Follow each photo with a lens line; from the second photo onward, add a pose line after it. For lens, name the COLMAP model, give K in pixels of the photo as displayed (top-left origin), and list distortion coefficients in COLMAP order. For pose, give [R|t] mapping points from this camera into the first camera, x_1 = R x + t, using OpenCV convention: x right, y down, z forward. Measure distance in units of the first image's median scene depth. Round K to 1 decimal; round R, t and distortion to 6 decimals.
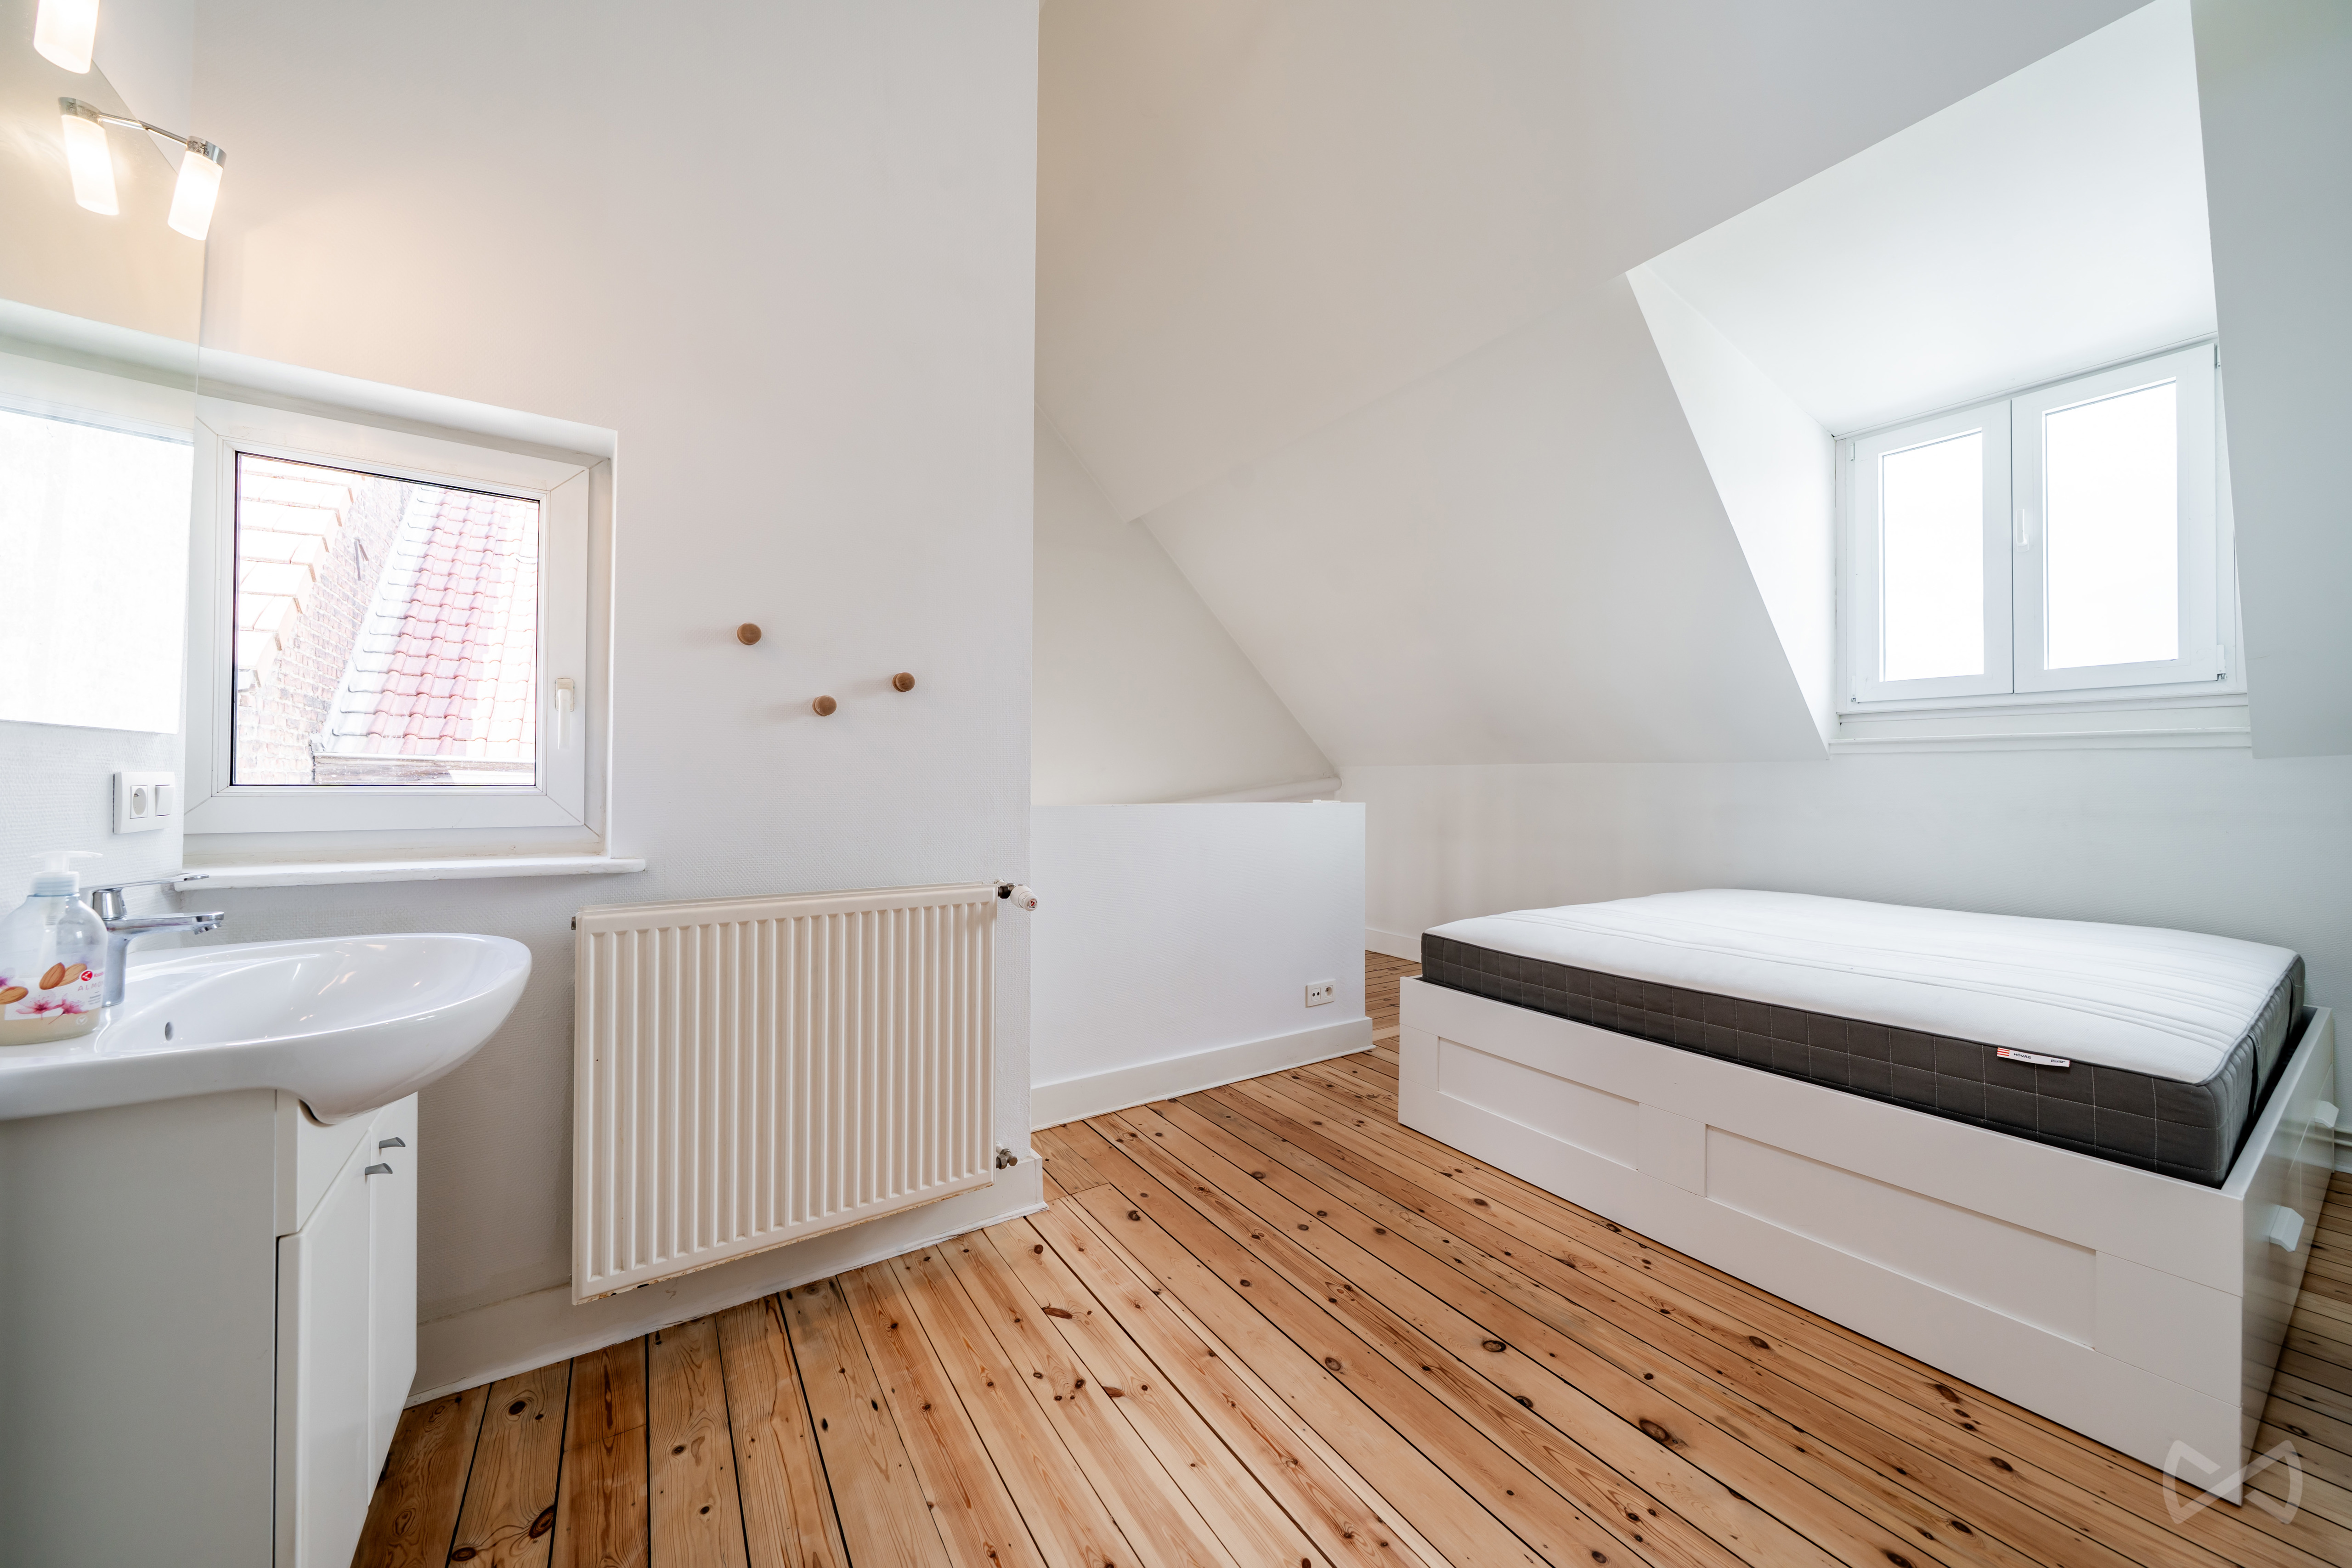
lens RADIAL K [[824.2, 0, 1167.8], [0, 824.2, 781.3], [0, 0, 1]] dist [-0.003003, -0.000119]
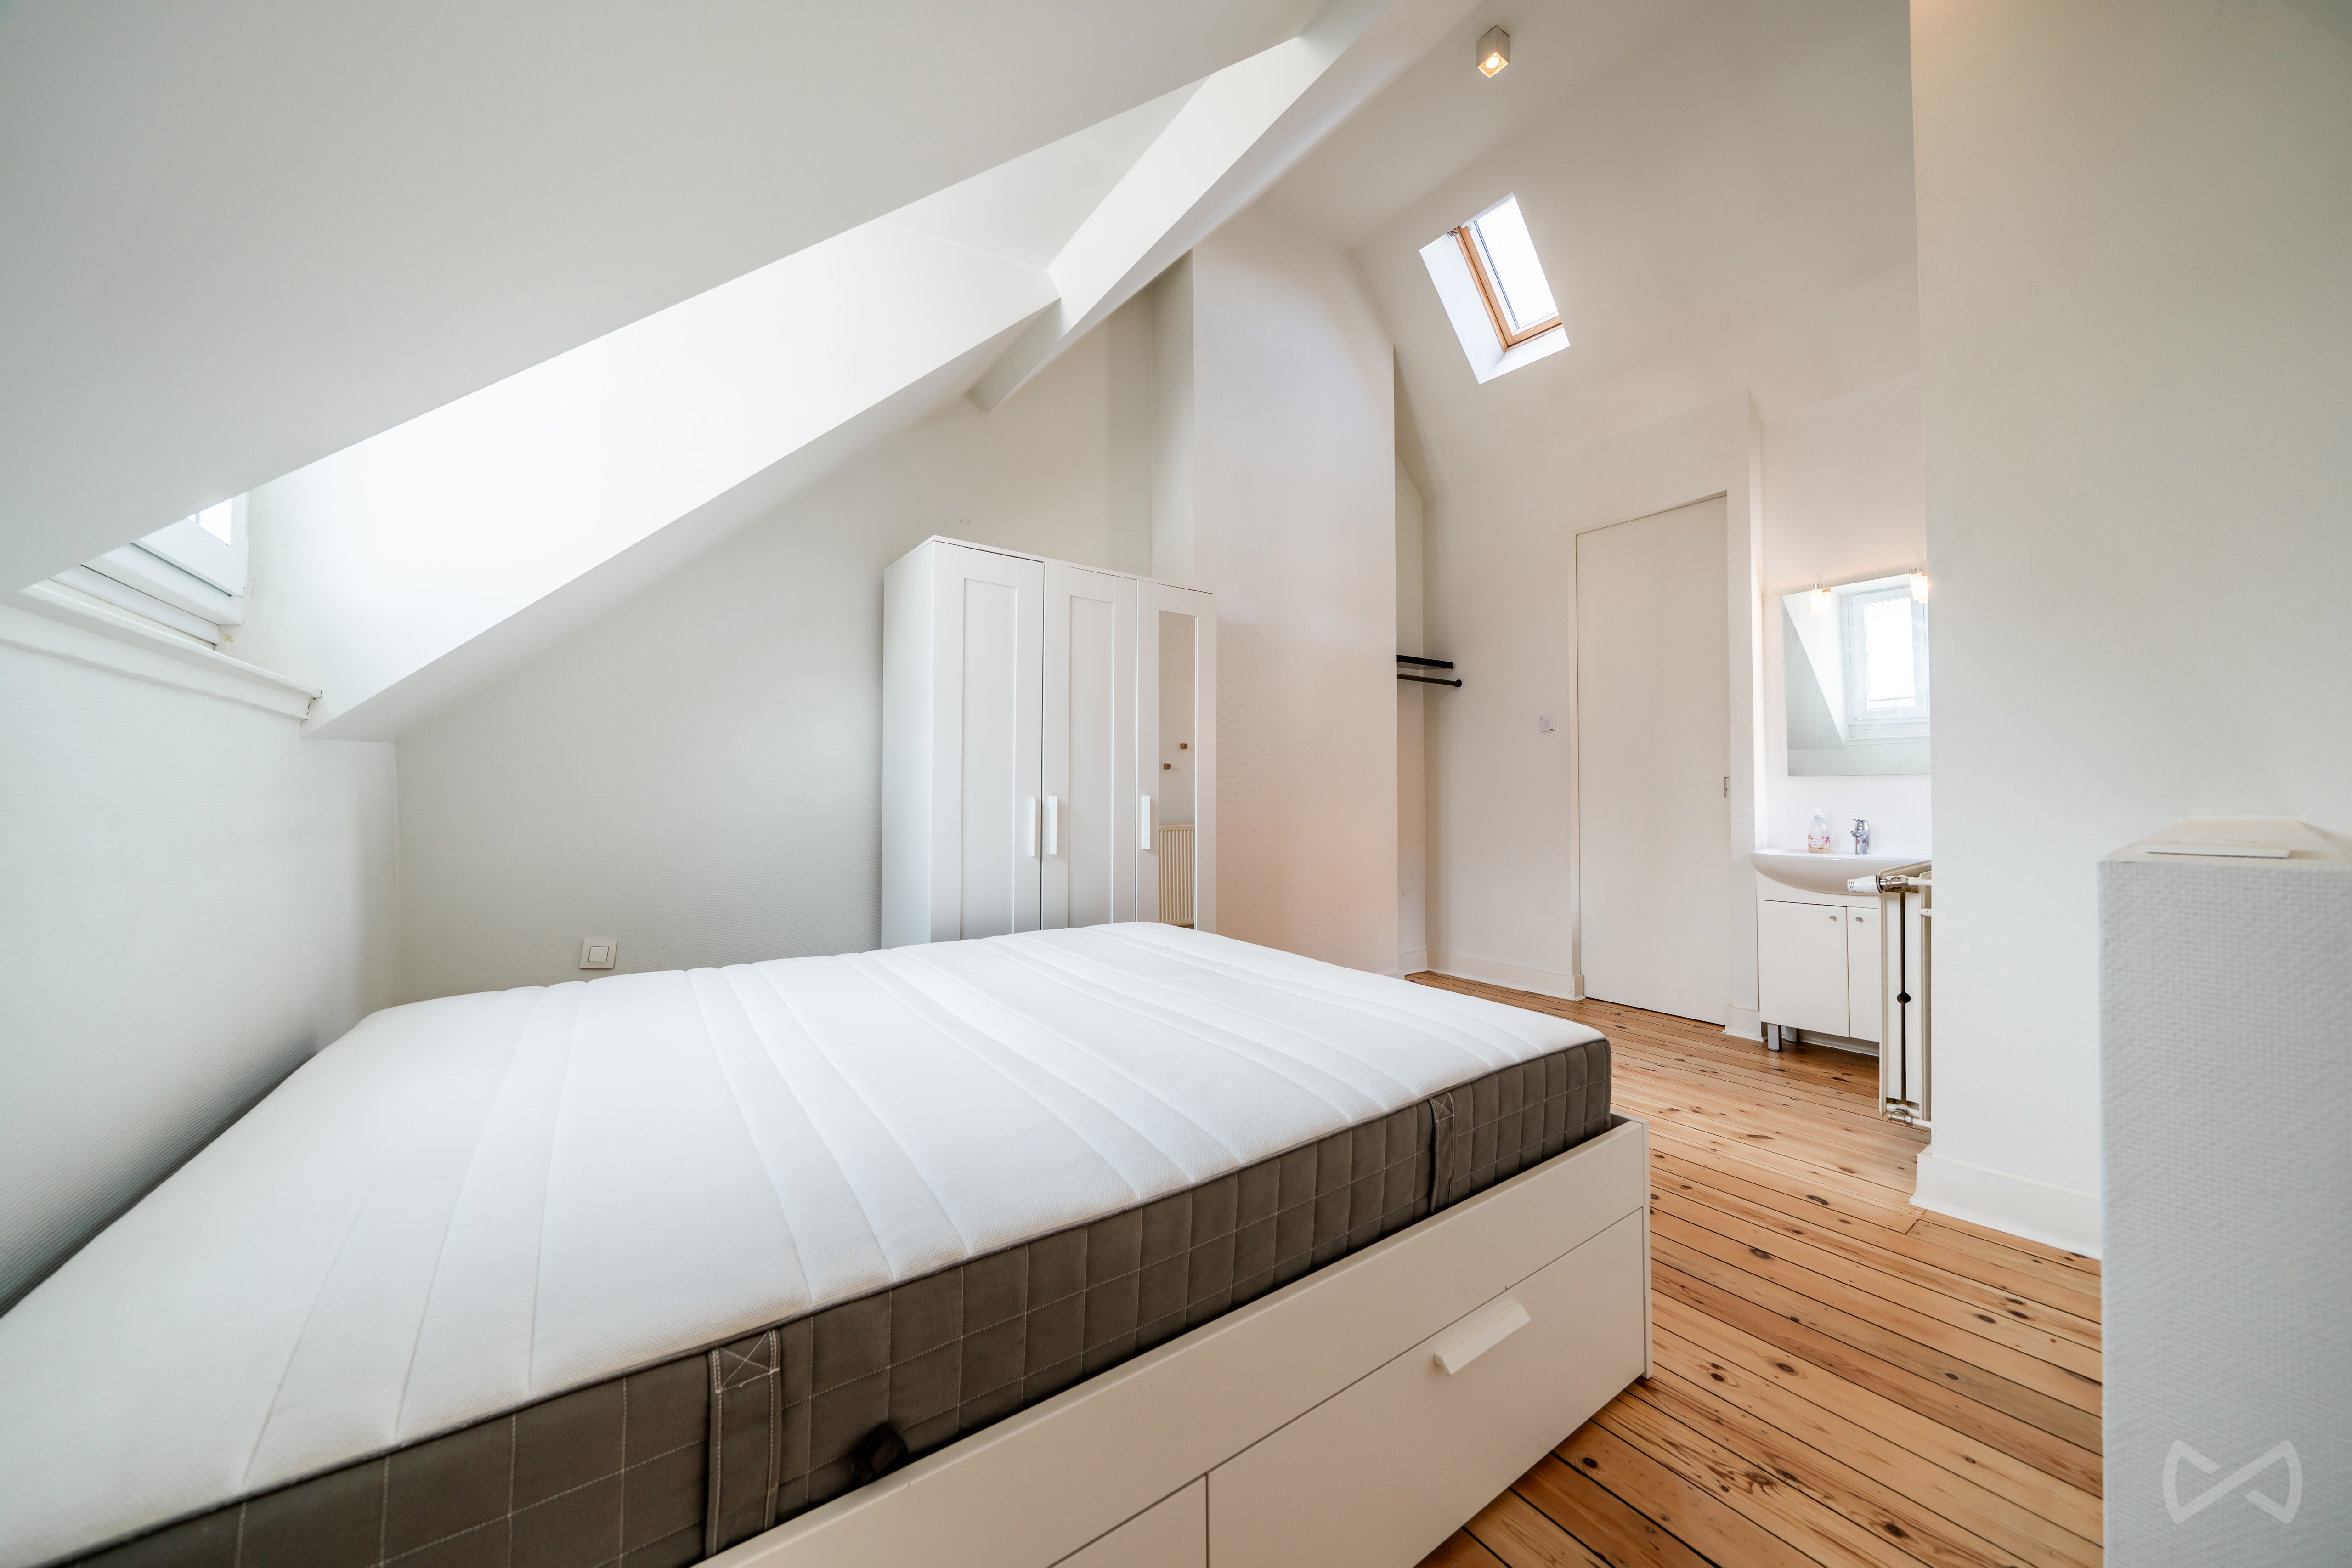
lens RADIAL K [[824.3, 0, 1167.8], [0, 824.3, 781.3], [0, 0, 1]] dist [-0.003003, -0.000119]
pose [[-0.999590, -0.004109, -0.028331, 0.767298], [-0.003558, 0.999804, -0.019477, 0.015413], [0.028405, -0.019368, -0.999409, 1.898757]]
